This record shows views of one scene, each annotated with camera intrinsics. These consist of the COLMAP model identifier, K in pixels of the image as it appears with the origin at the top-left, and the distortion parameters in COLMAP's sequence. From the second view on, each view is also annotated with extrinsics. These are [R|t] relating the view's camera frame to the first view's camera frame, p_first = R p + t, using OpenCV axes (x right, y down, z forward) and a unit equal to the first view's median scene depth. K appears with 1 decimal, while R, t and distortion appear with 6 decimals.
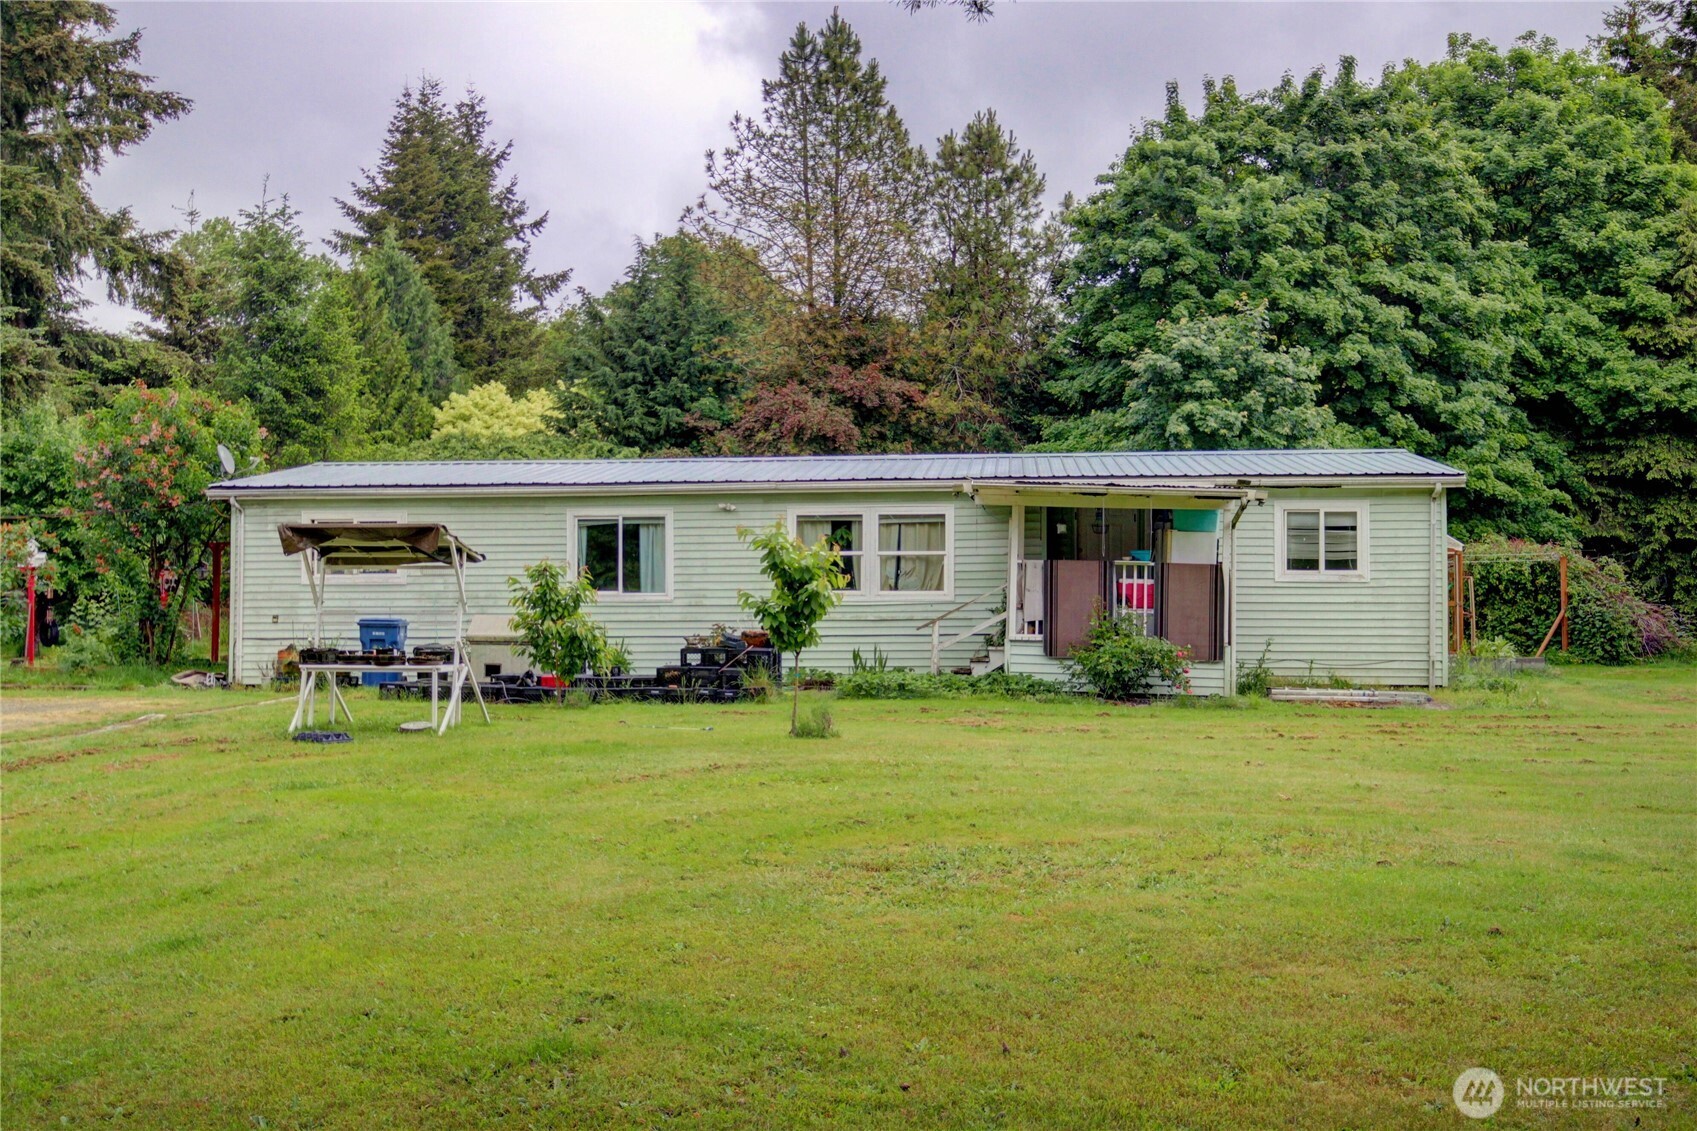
lens RADIAL K [[1775.0, 0, 832.6], [0, 1775.0, 568.0], [0, 0, 1]] dist [0.055931, 0.000000]
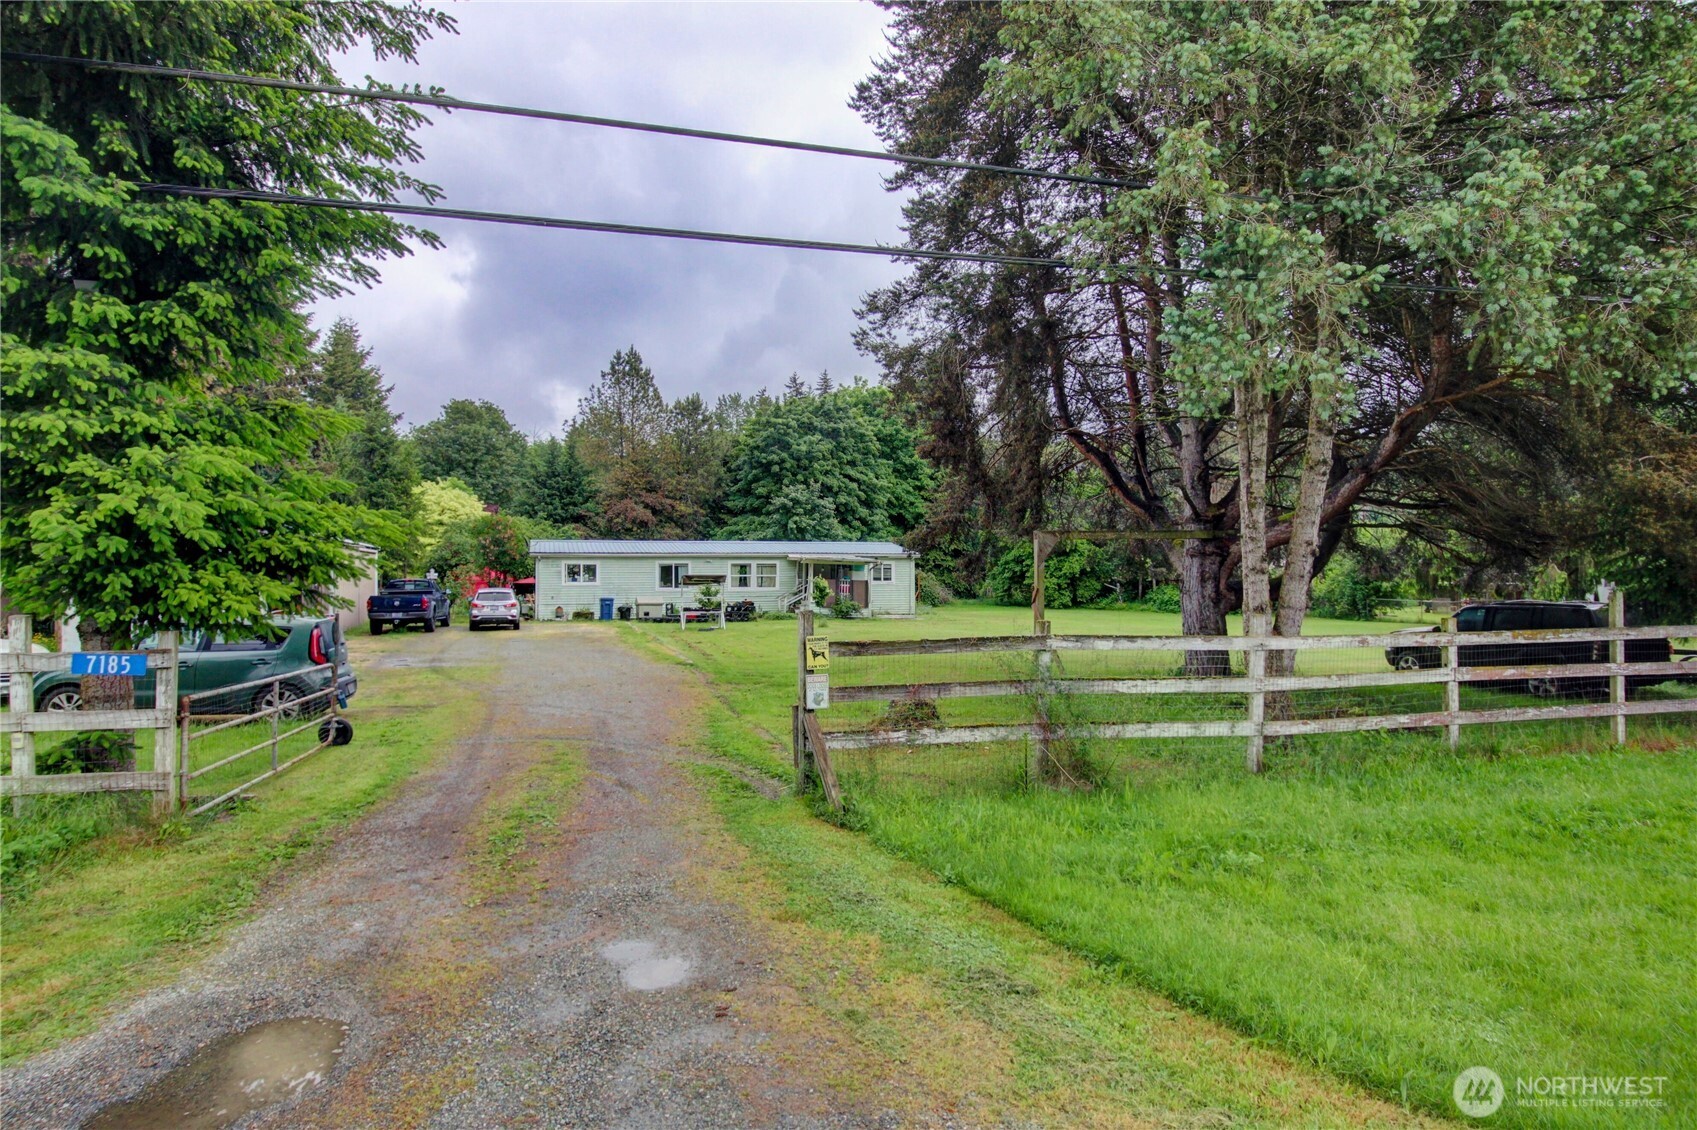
lens RADIAL K [[933.6, 0, 856.4], [0, 933.6, 575.9], [0, 0, 1]] dist [-0.015506, -0.001768]
pose [[0.909140, -0.000808, 0.416490, -0.302800], [-0.006734, 0.999839, 0.016639, -0.021850], [-0.416436, -0.017932, 0.908988, -0.362077]]
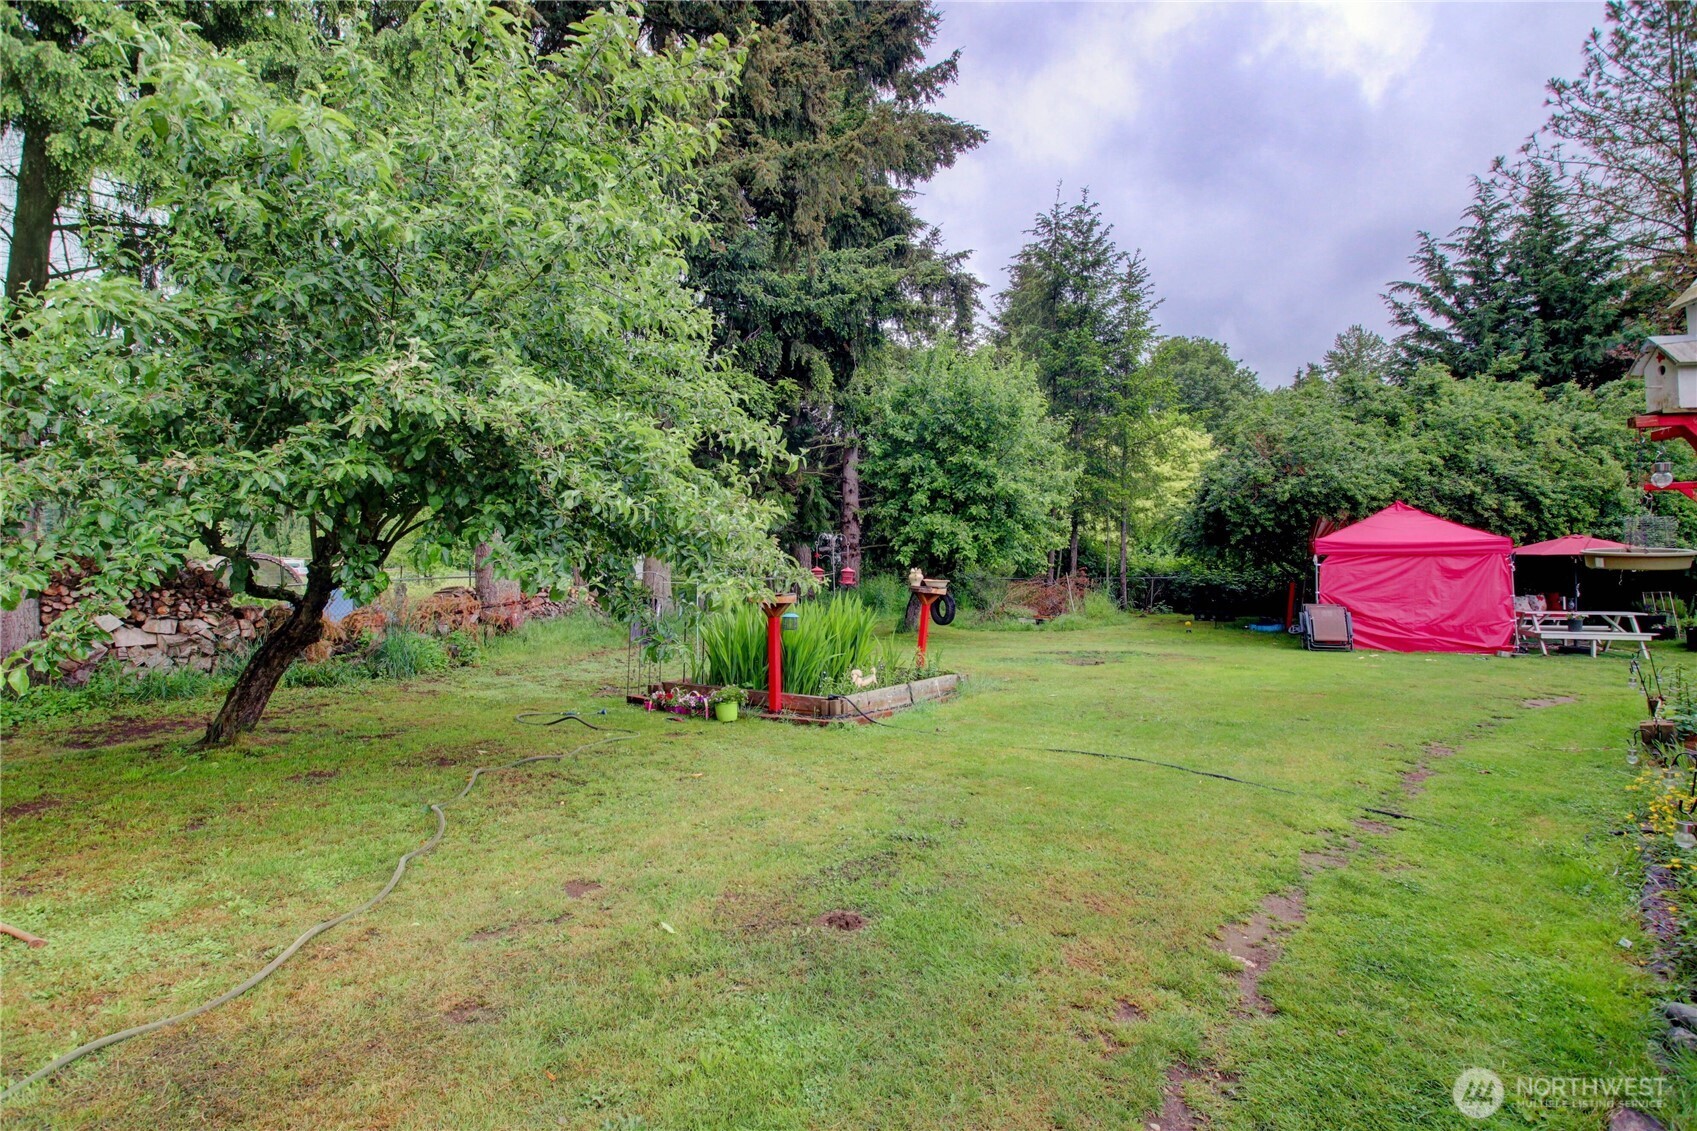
lens RADIAL K [[788.4, 0, 850.0], [0, 788.4, 565.8], [0, 0, 1]] dist [-0.020963, -0.009500]
pose [[0.947212, -0.007312, -0.320526, -0.342553], [0.011486, 0.999872, 0.011133, 0.010524], [0.320403, -0.014227, 0.947174, 0.601953]]
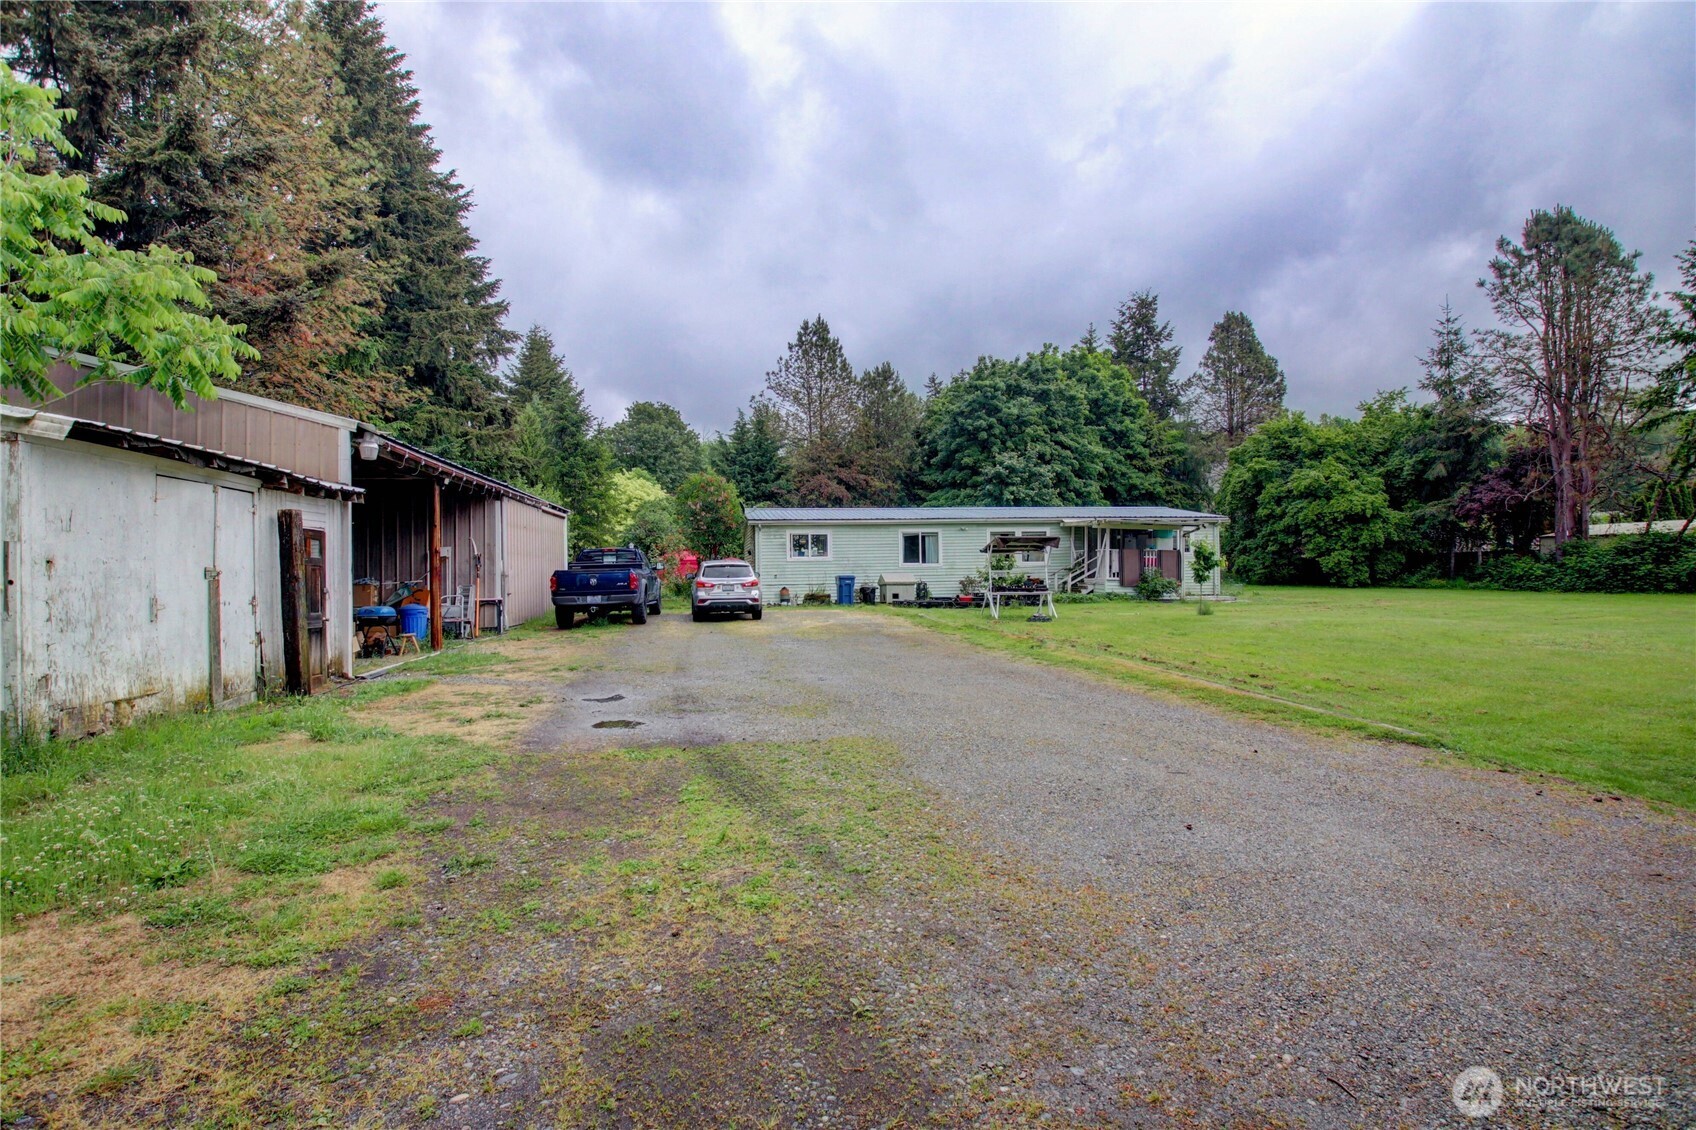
lens RADIAL K [[787.9, 0, 831.1], [0, 787.9, 580.1], [0, 0, 1]] dist [-0.020963, -0.009500]
pose [[0.963725, -0.017330, 0.266335, -0.315418], [0.008399, 0.999365, 0.034635, -0.001253], [-0.266766, -0.031141, 0.963258, -0.006457]]
